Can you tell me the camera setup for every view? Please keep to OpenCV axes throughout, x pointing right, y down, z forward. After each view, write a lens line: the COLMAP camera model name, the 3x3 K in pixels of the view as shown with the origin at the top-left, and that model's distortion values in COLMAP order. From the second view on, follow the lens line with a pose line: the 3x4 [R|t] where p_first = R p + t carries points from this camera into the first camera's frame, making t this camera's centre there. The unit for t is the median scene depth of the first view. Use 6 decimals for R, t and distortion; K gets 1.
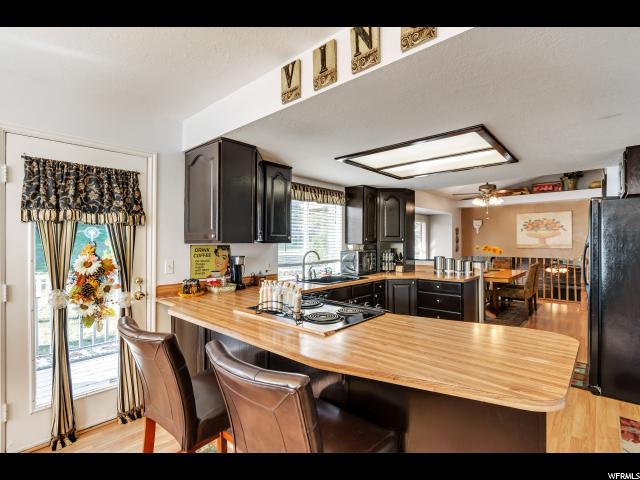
lens RADIAL K [[296.8, 0, 320.7], [0, 296.8, 241.1], [0, 0, 1]] dist [0.002978, 0.000080]
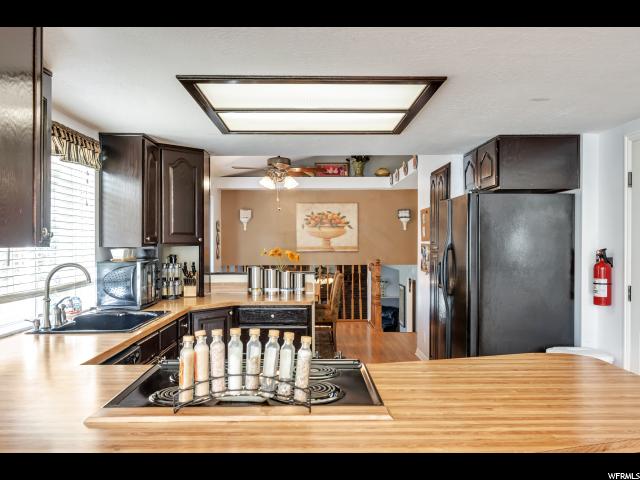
lens RADIAL K [[513.6, 0, 320.0], [0, 513.6, 240.0], [0, 0, 1]] dist [0.001621, 0.001271]
pose [[0.743686, 0.003867, 0.668518, -0.203918], [-0.001444, 0.999990, -0.004177, 0.000340], [-0.668528, 0.002141, 0.743684, 0.117246]]
